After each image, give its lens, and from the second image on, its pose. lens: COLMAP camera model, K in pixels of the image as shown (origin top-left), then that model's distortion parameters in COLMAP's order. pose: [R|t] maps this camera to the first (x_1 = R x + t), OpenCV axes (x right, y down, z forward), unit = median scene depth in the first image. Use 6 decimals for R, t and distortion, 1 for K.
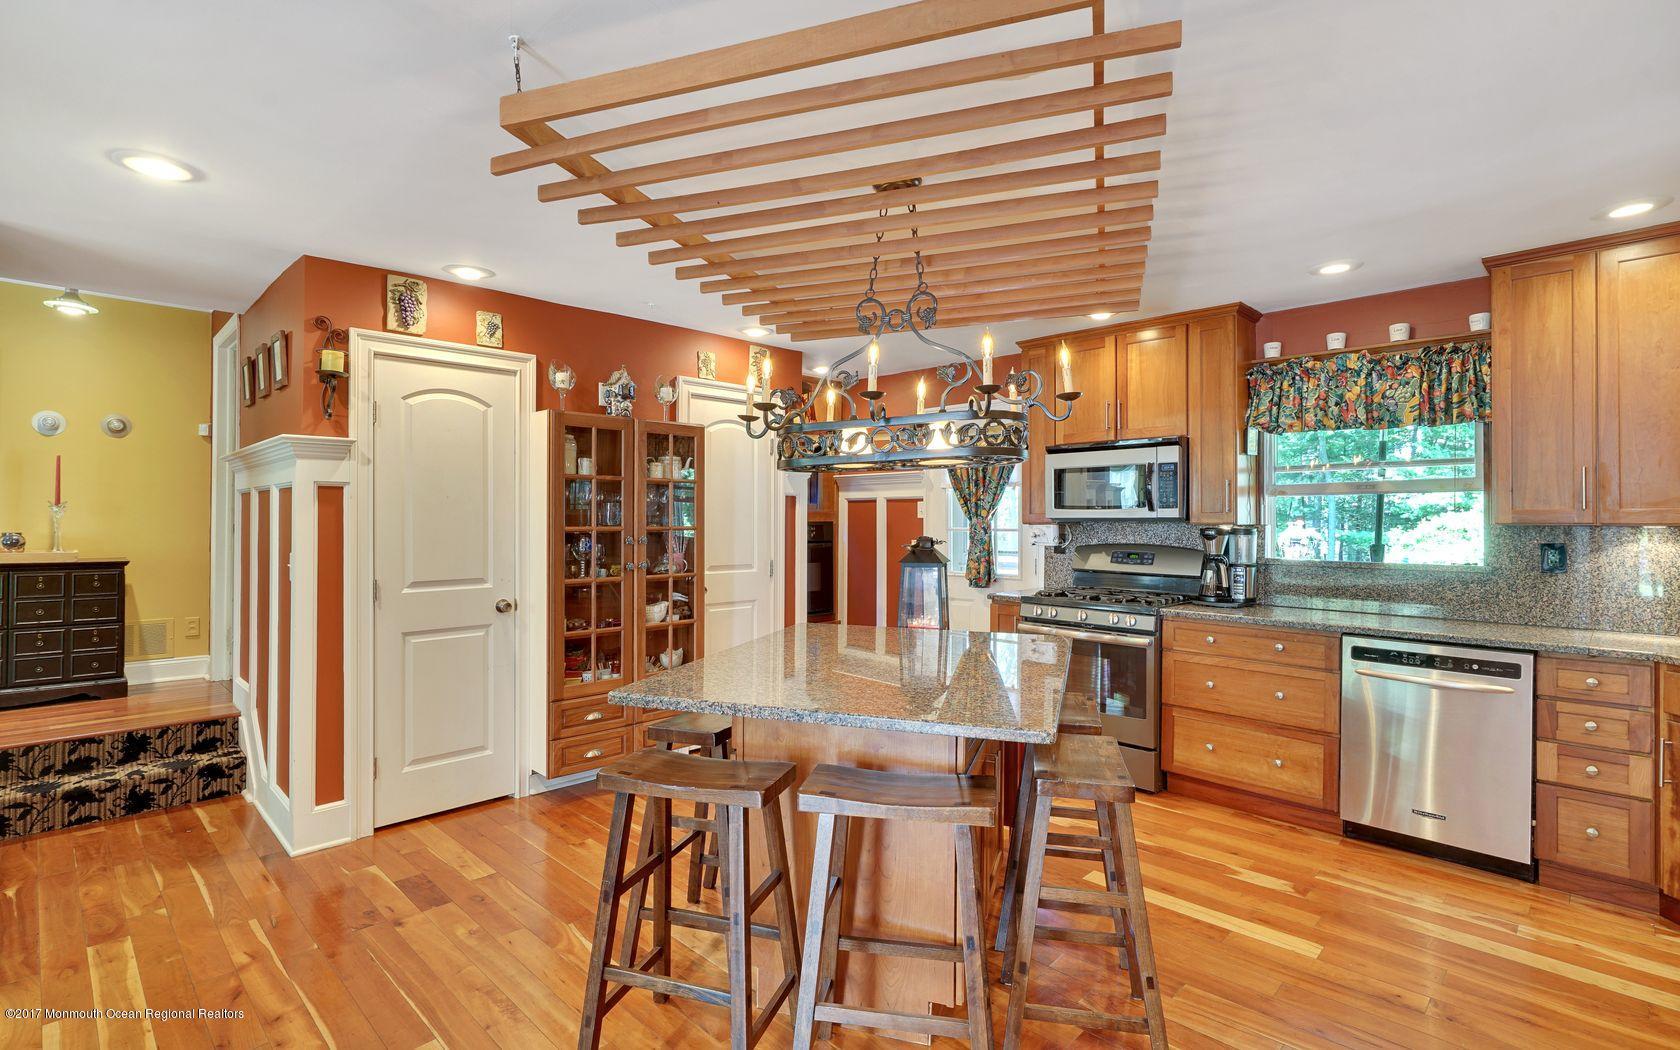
lens RADIAL K [[790.6, 0, 833.0], [0, 790.6, 517.3], [0, 0, 1]] dist [-0.002789, 0.002598]
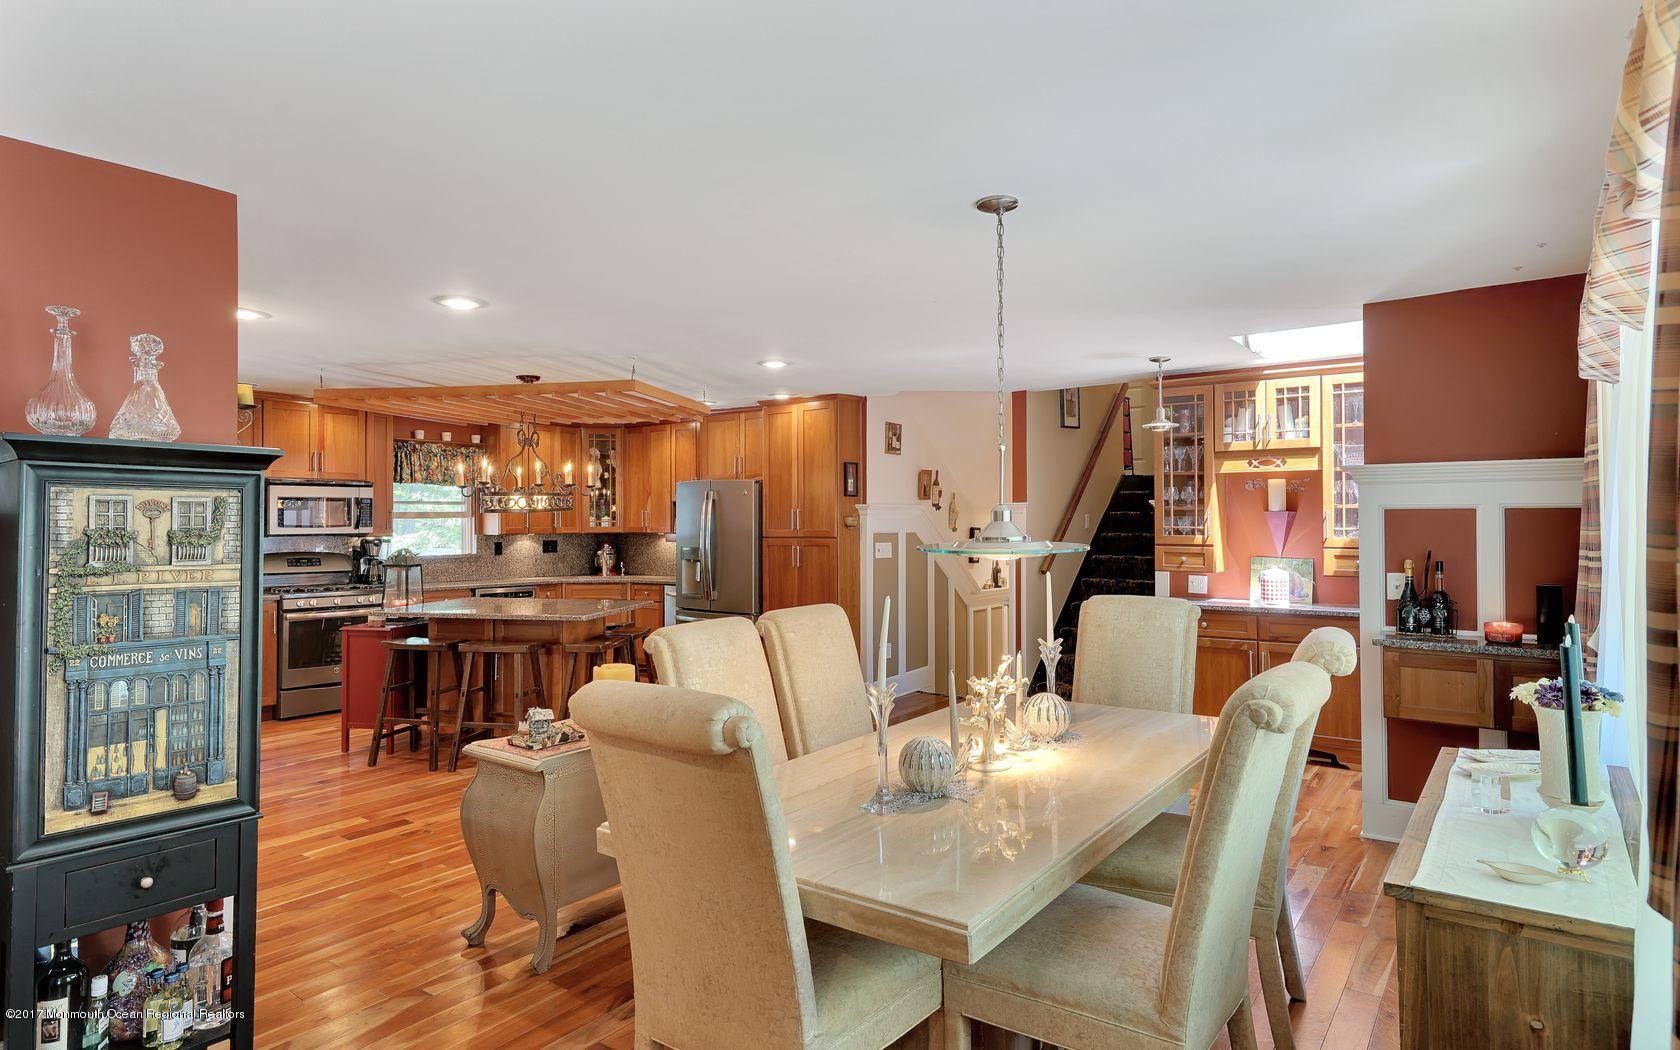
lens RADIAL K [[940.6, 0, 844.1], [0, 940.6, 513.1], [0, 0, 1]] dist [0.004188, 0.000764]
pose [[-0.132488, 0.002954, 0.991180, -1.759253], [-0.002836, 0.999990, -0.003359, -0.040232], [-0.991181, -0.003256, -0.132478, 0.341756]]
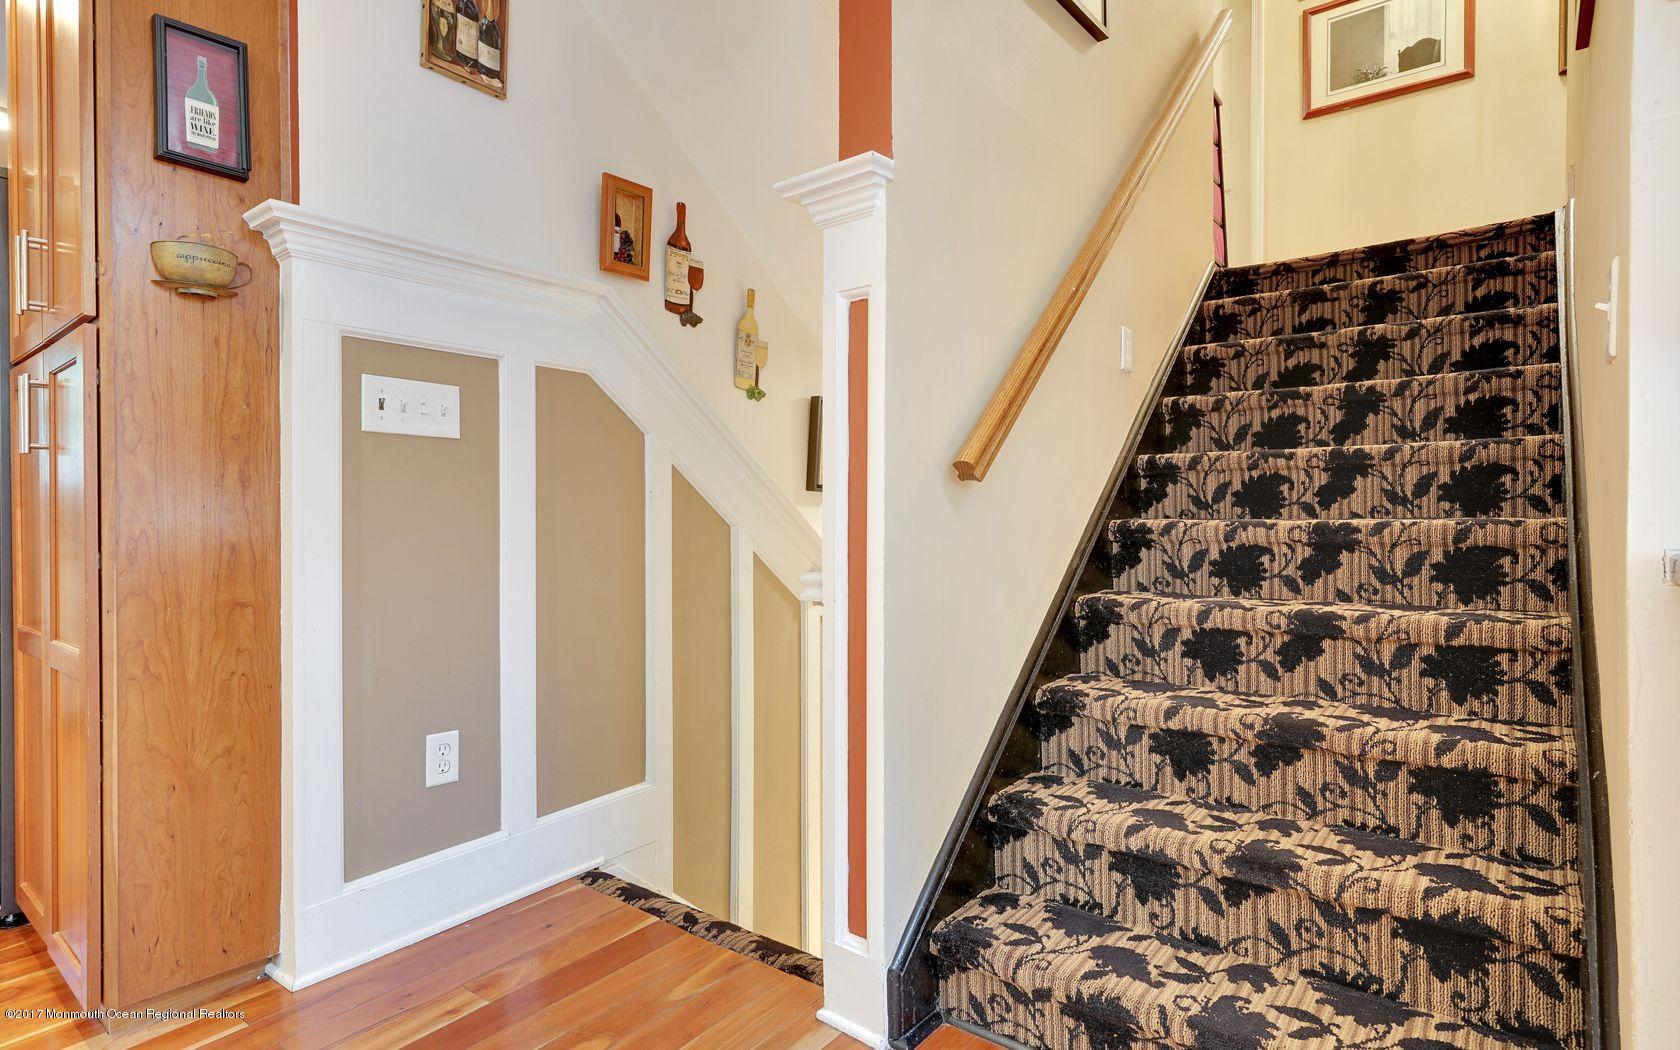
lens RADIAL K [[864.2, 0, 839.2], [0, 864.2, 523.1], [0, 0, 1]] dist [0.006825, -0.002460]
pose [[-0.105085, -0.004003, 0.994455, -0.260500], [-0.005274, 0.999980, 0.003468, 0.104627], [-0.994449, -0.004881, -0.105104, -0.233650]]
